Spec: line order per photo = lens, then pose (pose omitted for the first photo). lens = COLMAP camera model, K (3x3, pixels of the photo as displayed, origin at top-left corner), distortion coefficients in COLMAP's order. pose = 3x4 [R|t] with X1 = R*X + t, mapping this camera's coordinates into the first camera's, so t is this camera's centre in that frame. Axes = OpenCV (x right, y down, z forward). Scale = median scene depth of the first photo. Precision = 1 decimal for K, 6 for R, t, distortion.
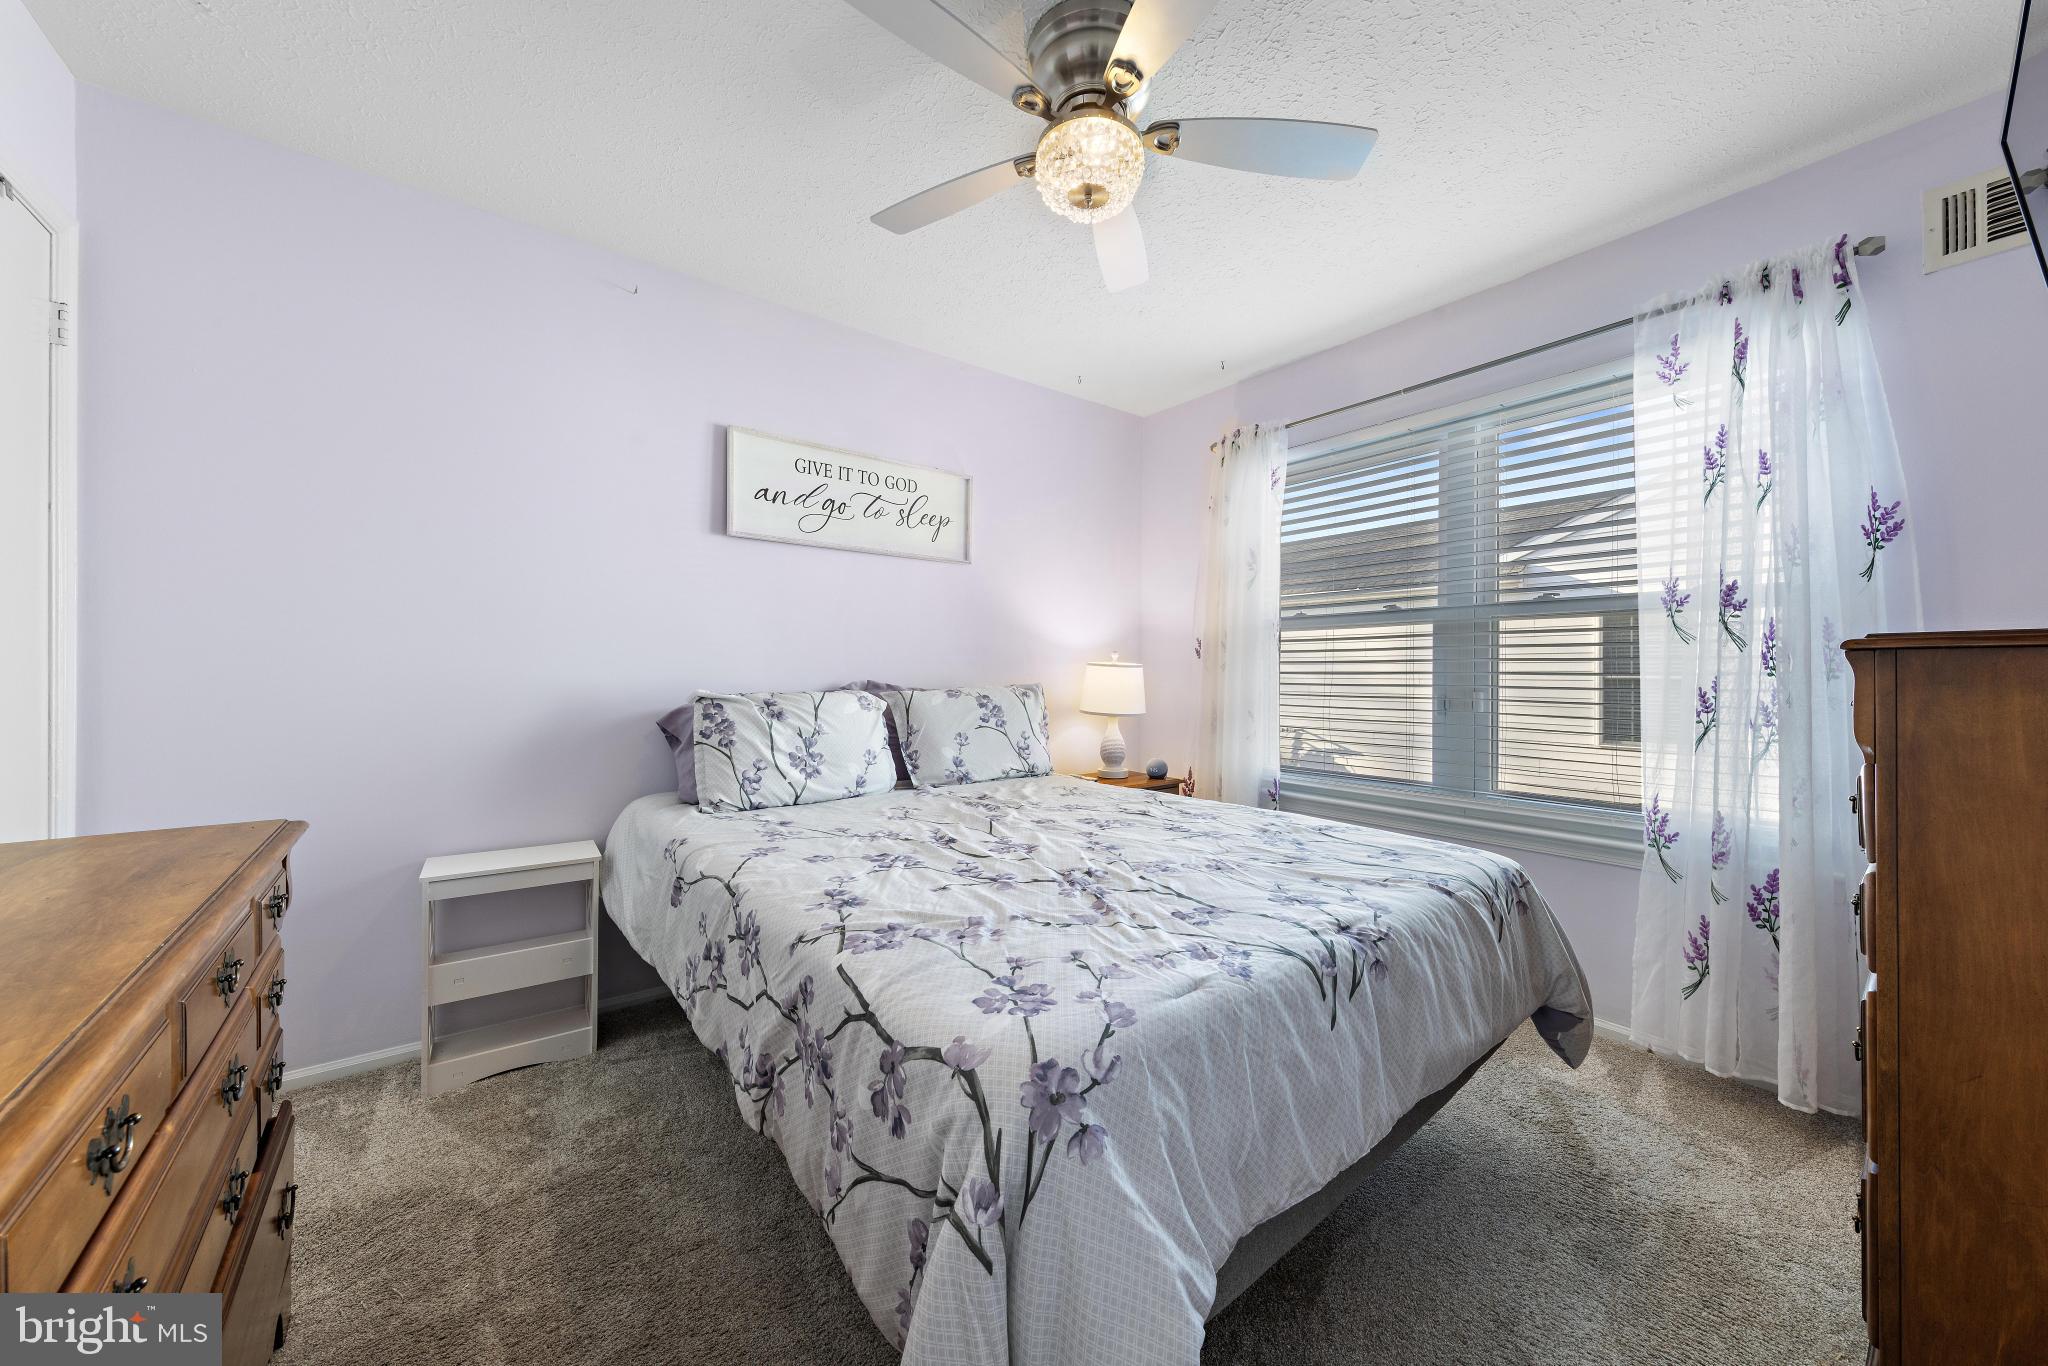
lens RADIAL K [[721.6, 0, 1025.3], [0, 721.6, 671.9], [0, 0, 1]] dist [-0.000350, -0.000055]
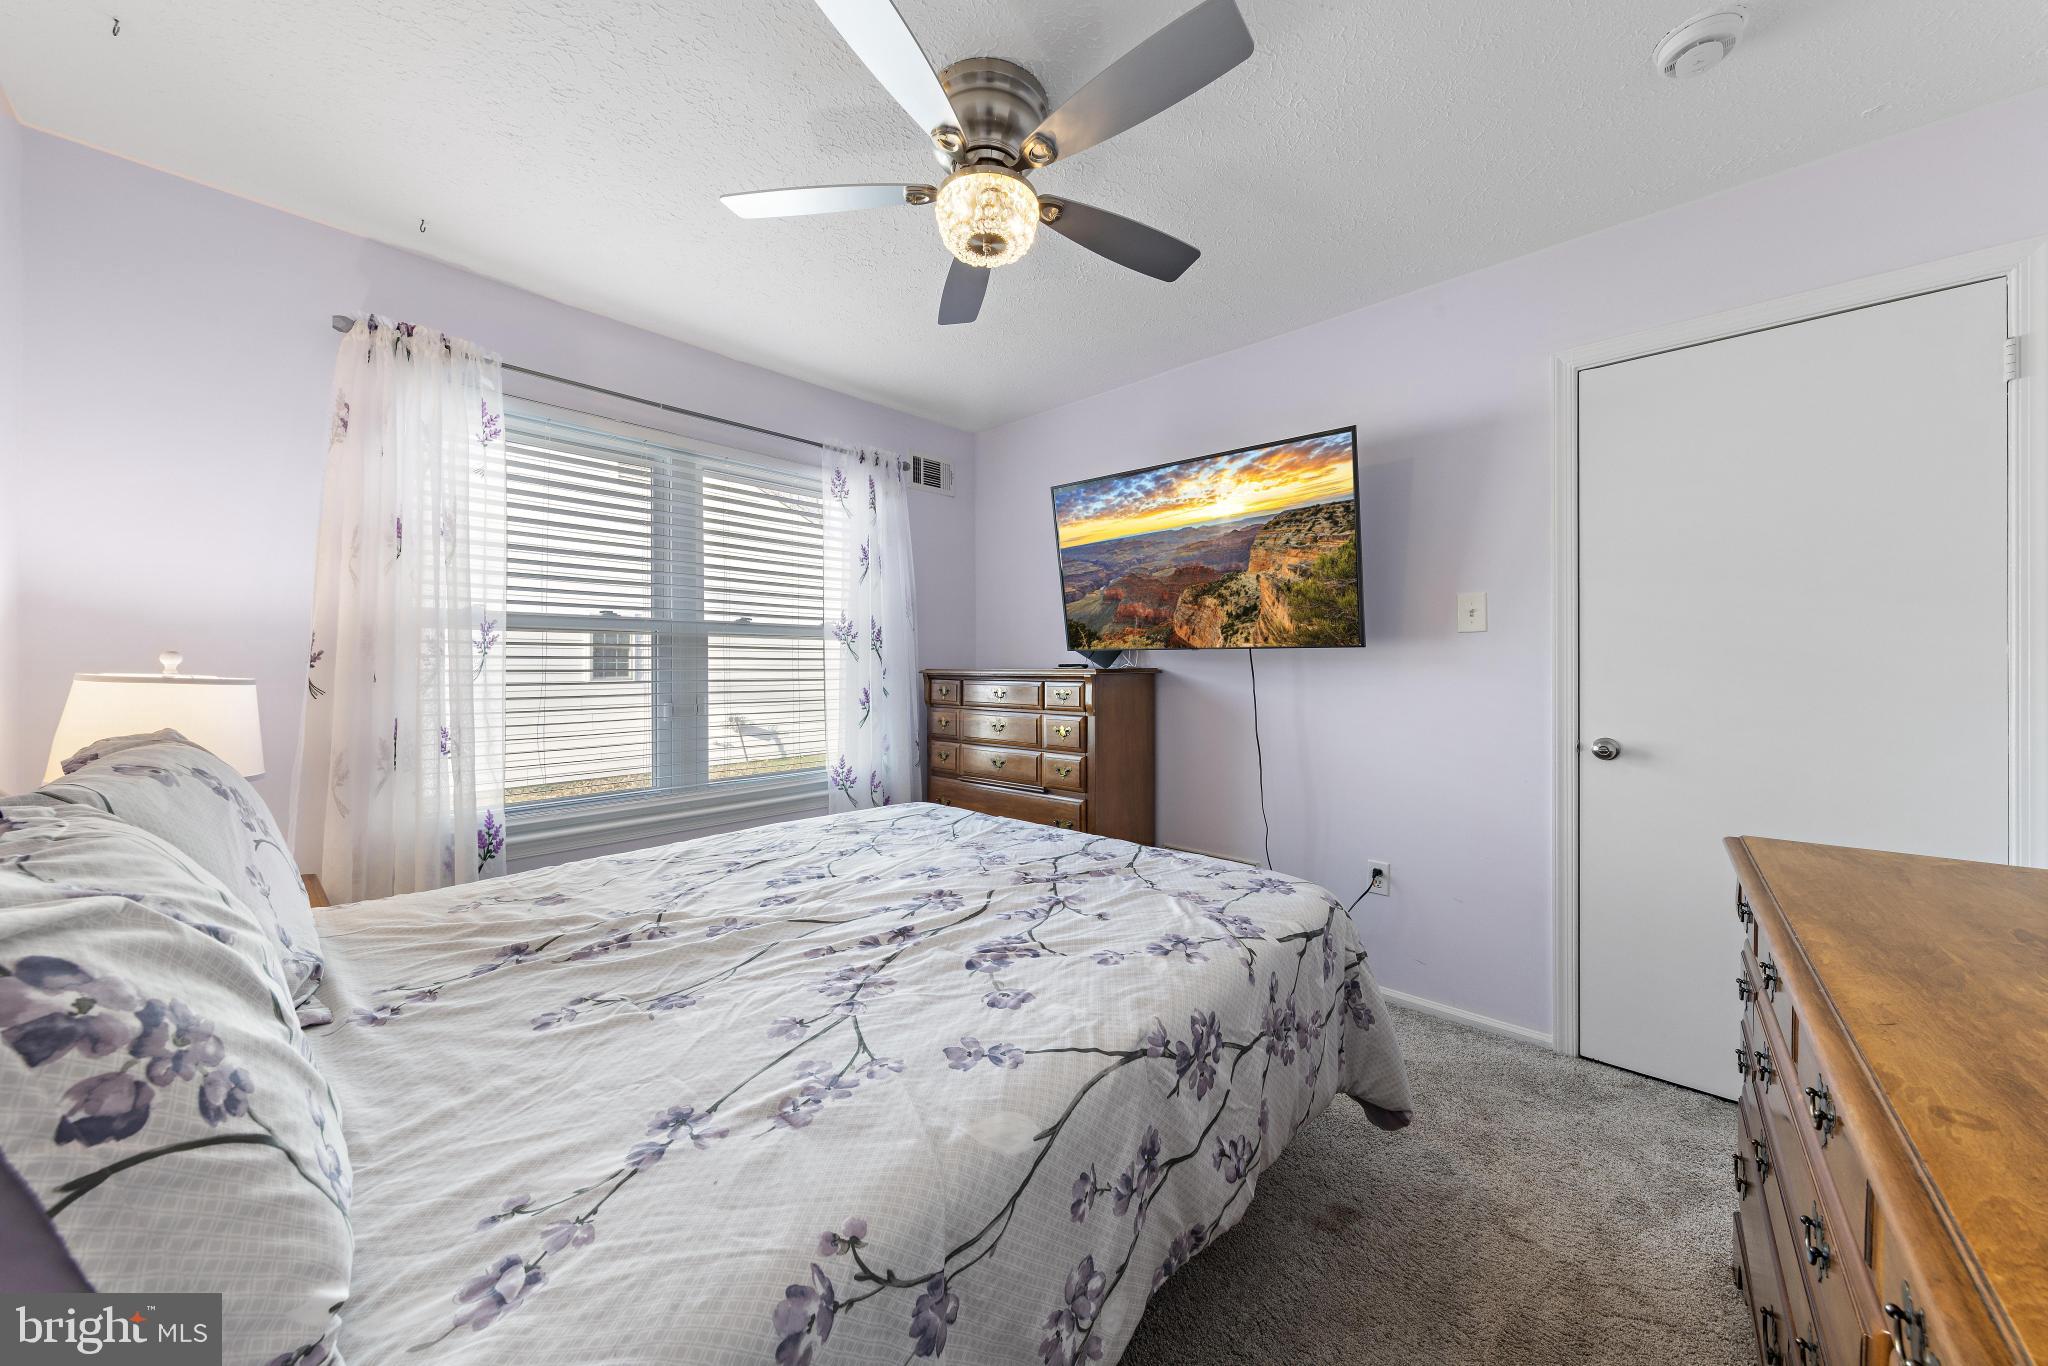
lens RADIAL K [[721.6, 0, 1024.6], [0, 721.6, 674.3], [0, 0, 1]] dist [-0.000350, -0.000055]
pose [[-0.179758, -0.018160, 0.983543, -1.079353], [-0.004467, 0.999834, 0.017644, -0.058619], [-0.983701, -0.001222, -0.179809, 1.274684]]
